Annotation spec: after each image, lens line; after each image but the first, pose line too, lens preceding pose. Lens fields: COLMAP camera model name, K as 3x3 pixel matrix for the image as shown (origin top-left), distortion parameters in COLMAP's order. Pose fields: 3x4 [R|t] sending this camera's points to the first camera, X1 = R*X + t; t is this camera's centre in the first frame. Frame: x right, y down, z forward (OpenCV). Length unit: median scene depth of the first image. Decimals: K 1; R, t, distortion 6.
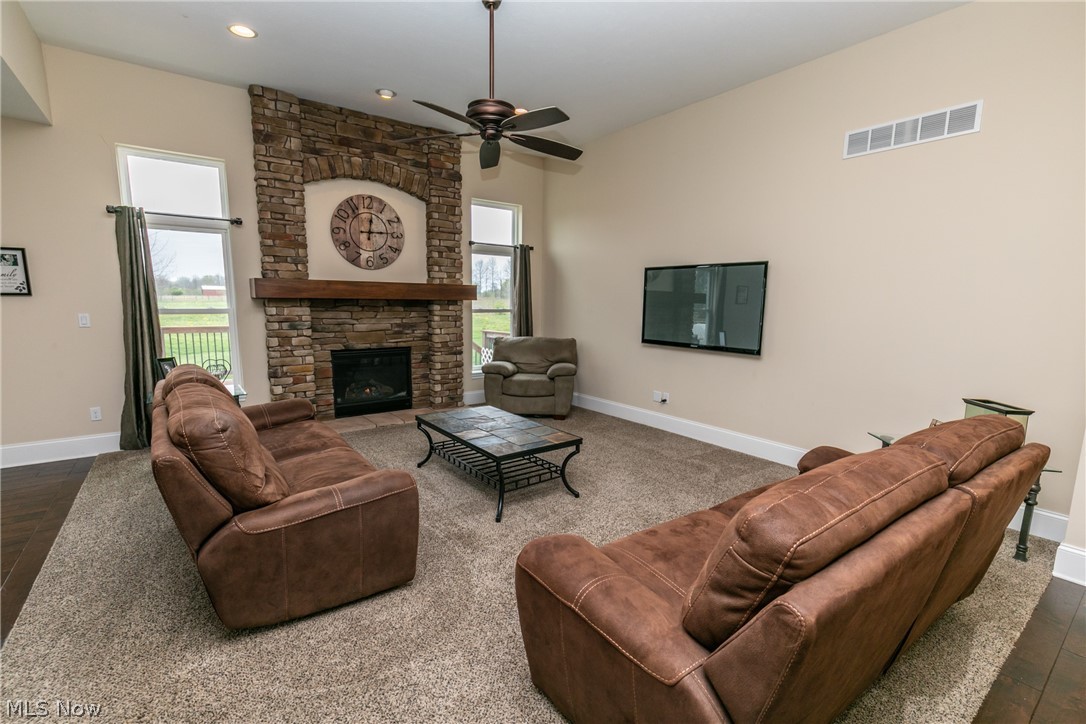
lens RADIAL K [[483.2, 0, 545.1], [0, 483.2, 367.3], [0, 0, 1]] dist [0.001156, -0.000035]
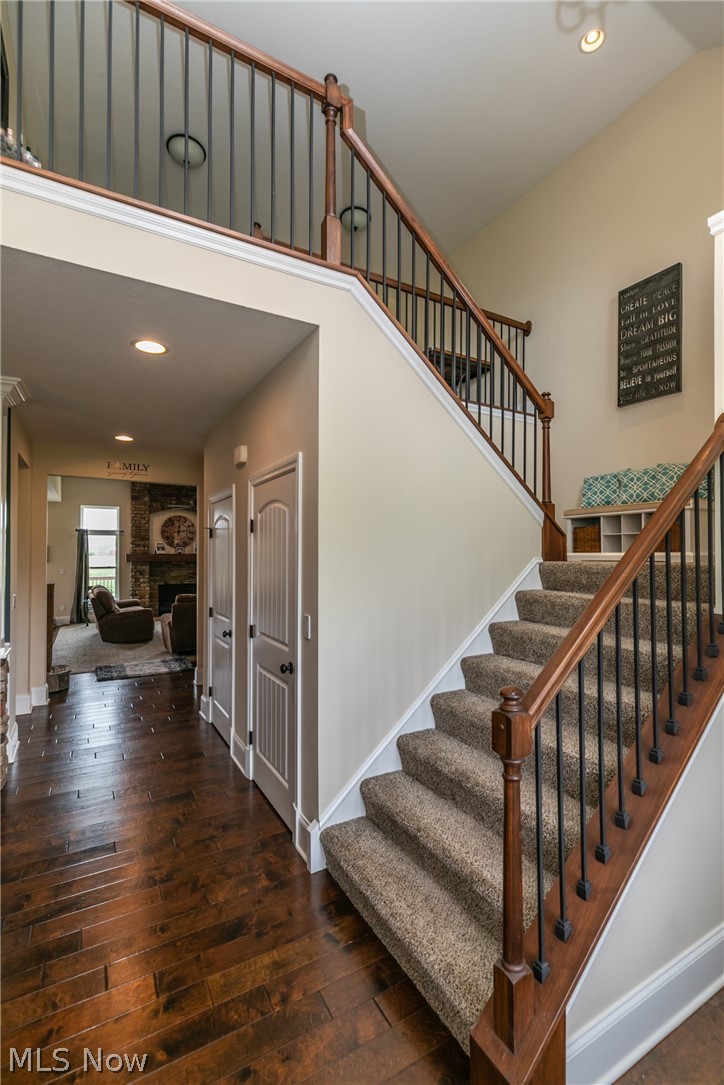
lens RADIAL K [[482.7, 0, 359.5], [0, 482.7, 541.0], [0, 0, 1]] dist [0.001156, -0.000035]
pose [[0.993898, -0.016777, -0.109023, 0.764913], [-0.000767, 0.987291, -0.158923, 0.125098], [0.110303, 0.158037, 0.981253, -1.171681]]
